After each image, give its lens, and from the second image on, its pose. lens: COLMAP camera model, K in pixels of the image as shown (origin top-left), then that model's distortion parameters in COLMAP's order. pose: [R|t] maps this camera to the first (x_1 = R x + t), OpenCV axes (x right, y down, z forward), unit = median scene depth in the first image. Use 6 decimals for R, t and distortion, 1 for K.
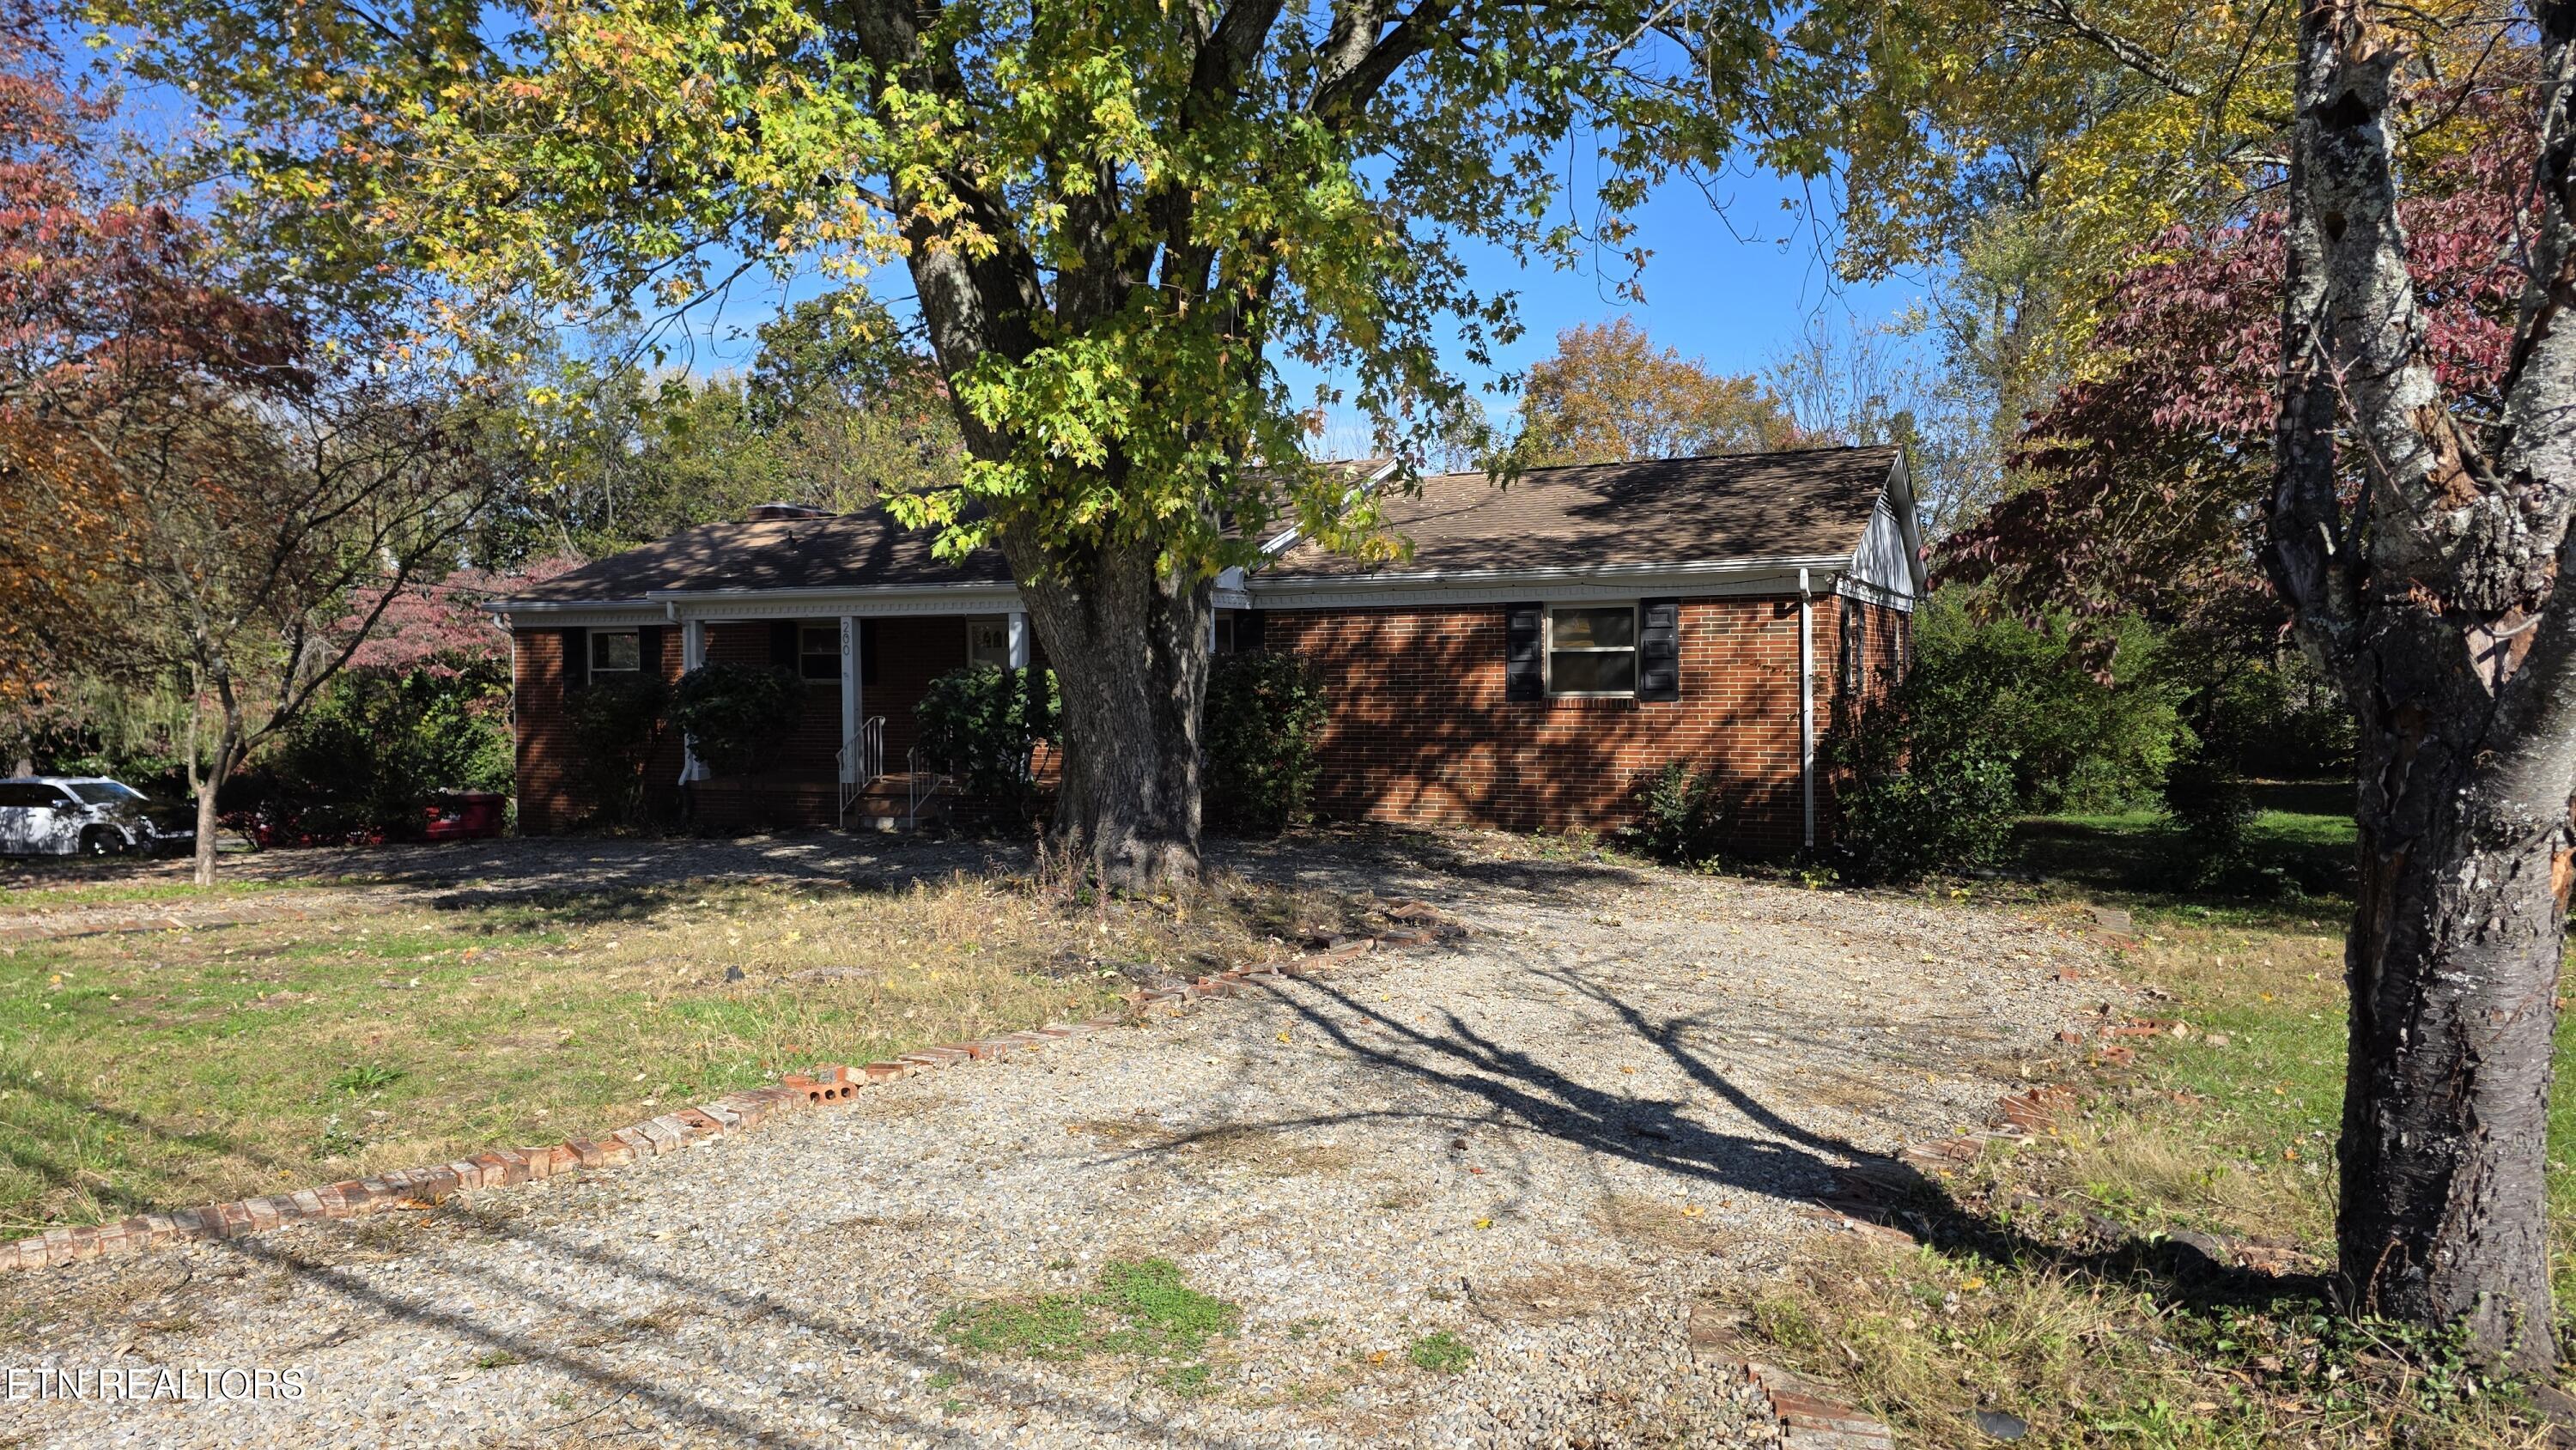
lens RADIAL K [[1698.0, 0, 1300.7], [0, 1698.0, 729.8], [0, 0, 1]] dist [0.190011, -0.408731]
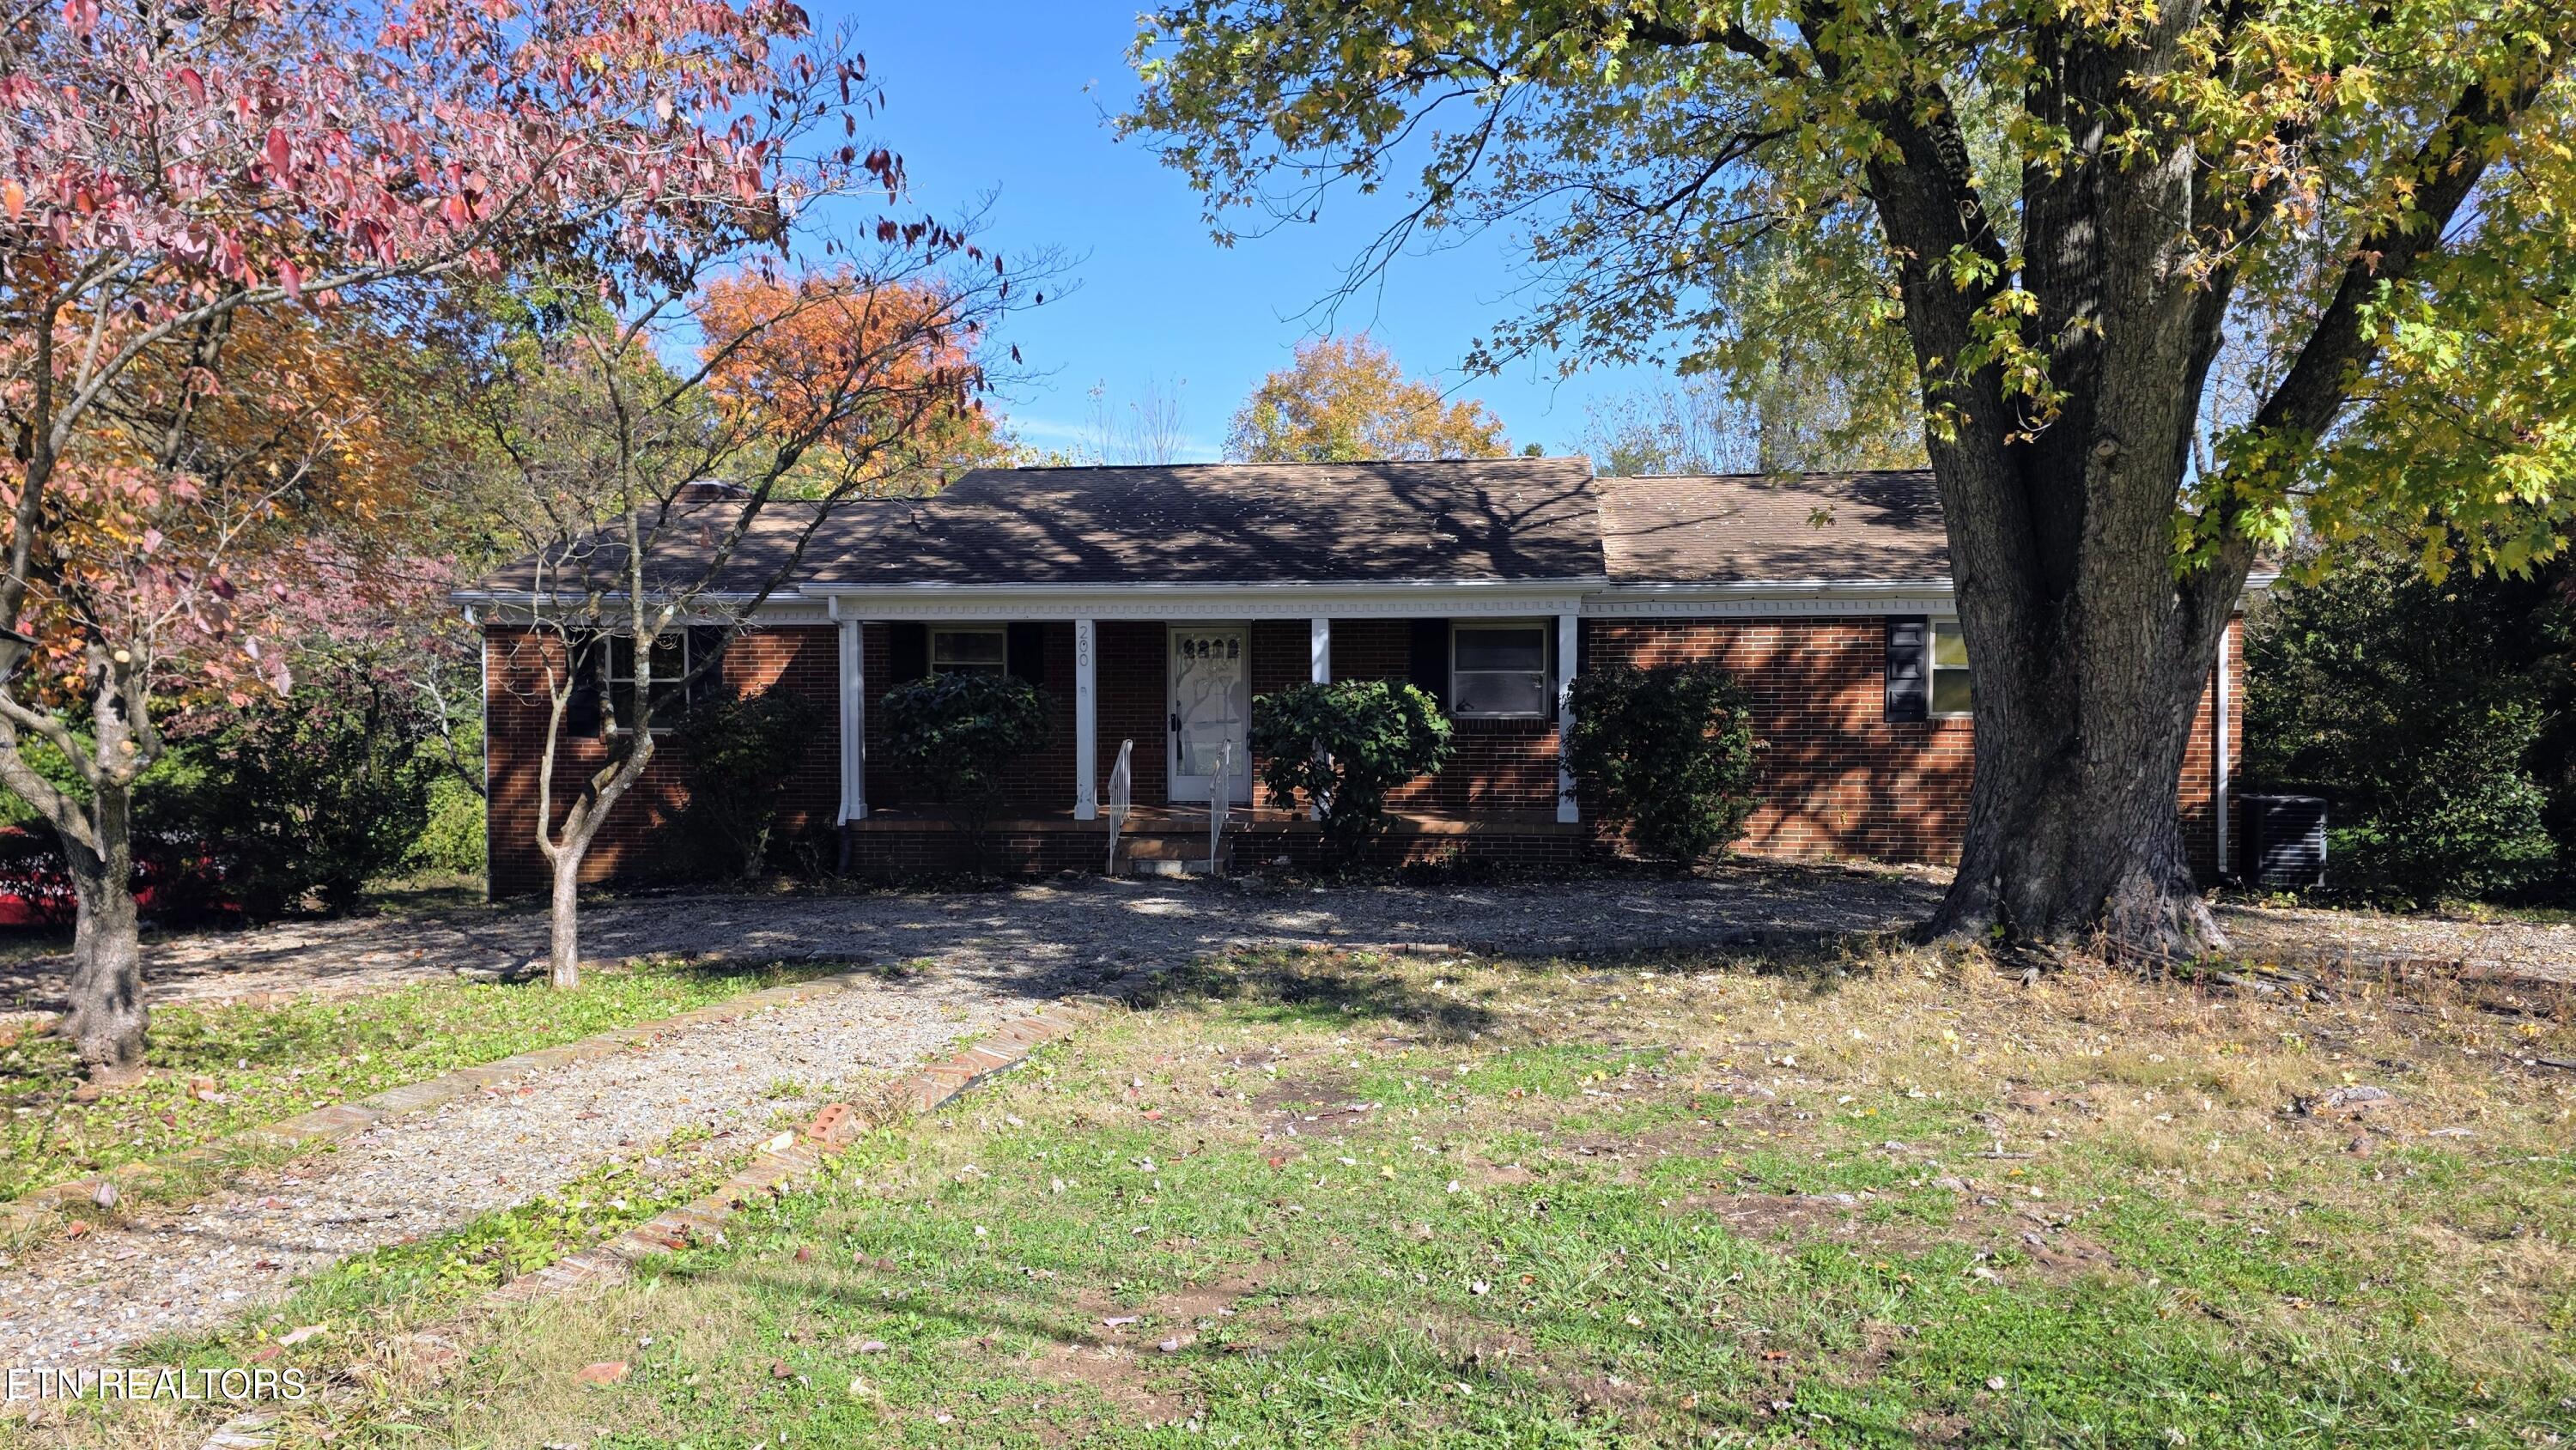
lens RADIAL K [[1698.0, 0, 1300.7], [0, 1698.0, 729.8], [0, 0, 1]] dist [0.190011, -0.408731]
pose [[0.955005, 0.002744, 0.296576, -0.449850], [0.001503, 0.999900, -0.014093, -0.000815], [-0.296585, 0.013905, 0.954905, 0.204059]]
